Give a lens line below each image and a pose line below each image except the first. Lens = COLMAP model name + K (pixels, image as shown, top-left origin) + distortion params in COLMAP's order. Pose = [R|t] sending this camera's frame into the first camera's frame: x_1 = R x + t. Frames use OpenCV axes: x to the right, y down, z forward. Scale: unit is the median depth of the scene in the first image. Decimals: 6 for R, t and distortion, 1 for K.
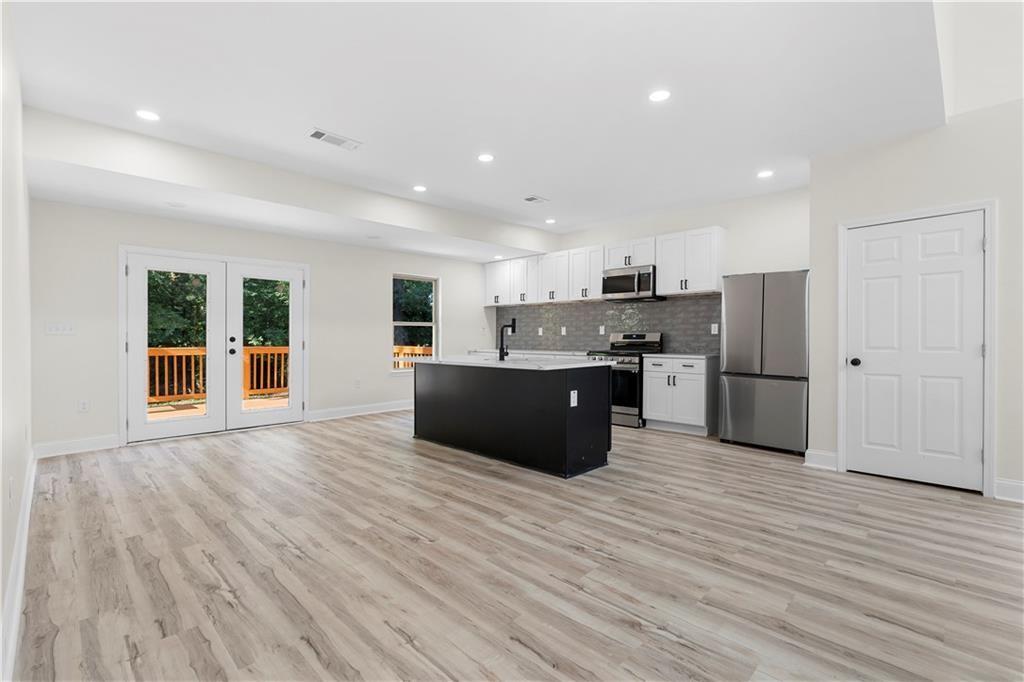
lens RADIAL K [[464.5, 0, 514.1], [0, 464.5, 340.4], [0, 0, 1]] dist [-0.014779, 0.004792]
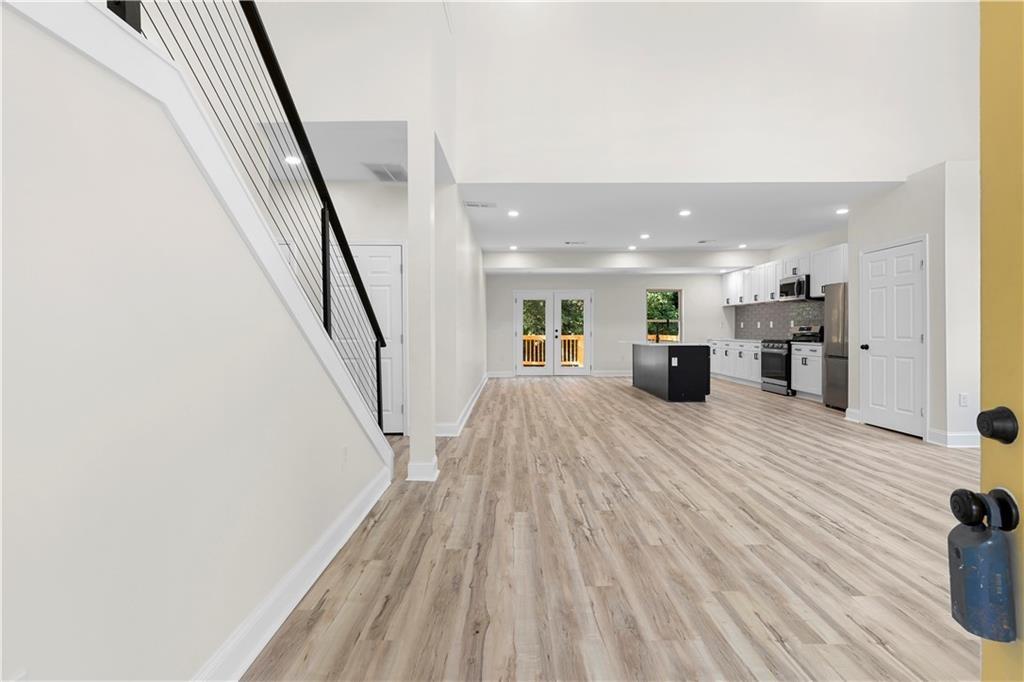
lens RADIAL K [[464.5, 0, 510.2], [0, 464.5, 331.1], [0, 0, 1]] dist [-0.014779, 0.004792]
pose [[0.699198, 0.001091, -0.714927, 0.670059], [-0.002590, 0.999996, -0.001006, 0.001752], [0.714923, 0.002555, 0.699198, -0.539588]]
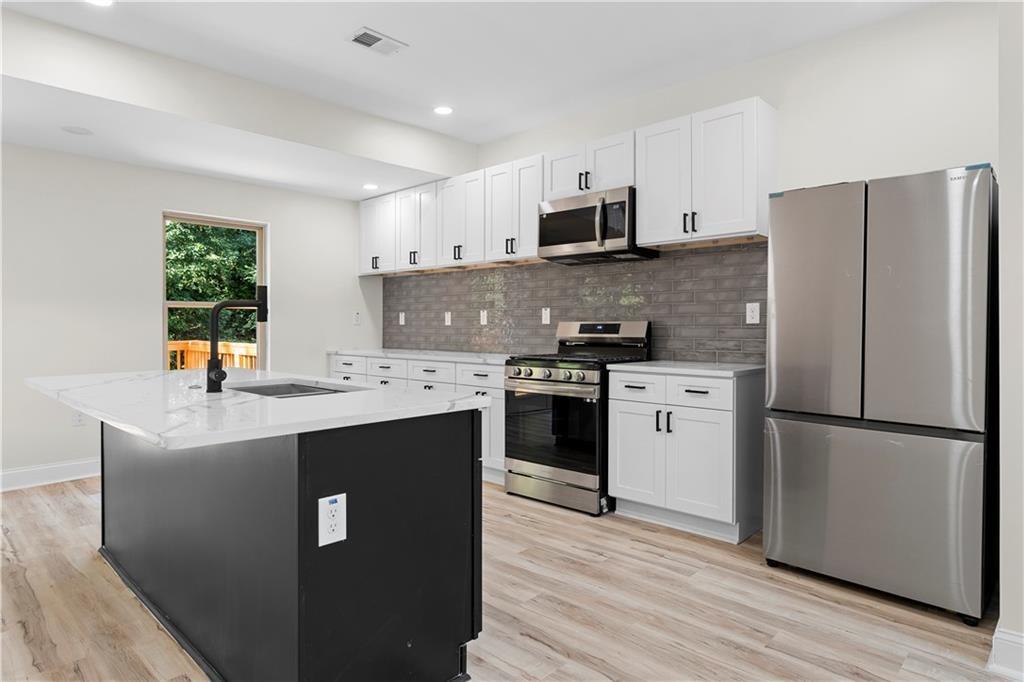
lens RADIAL K [[588.3, 0, 509.8], [0, 588.3, 324.4], [0, 0, 1]] dist [-0.011059, 0.004529]
pose [[0.999850, -0.000732, 0.017313, 0.162809], [0.000901, 0.999952, -0.009721, -0.006749], [-0.017305, 0.009735, 0.999803, 0.377747]]
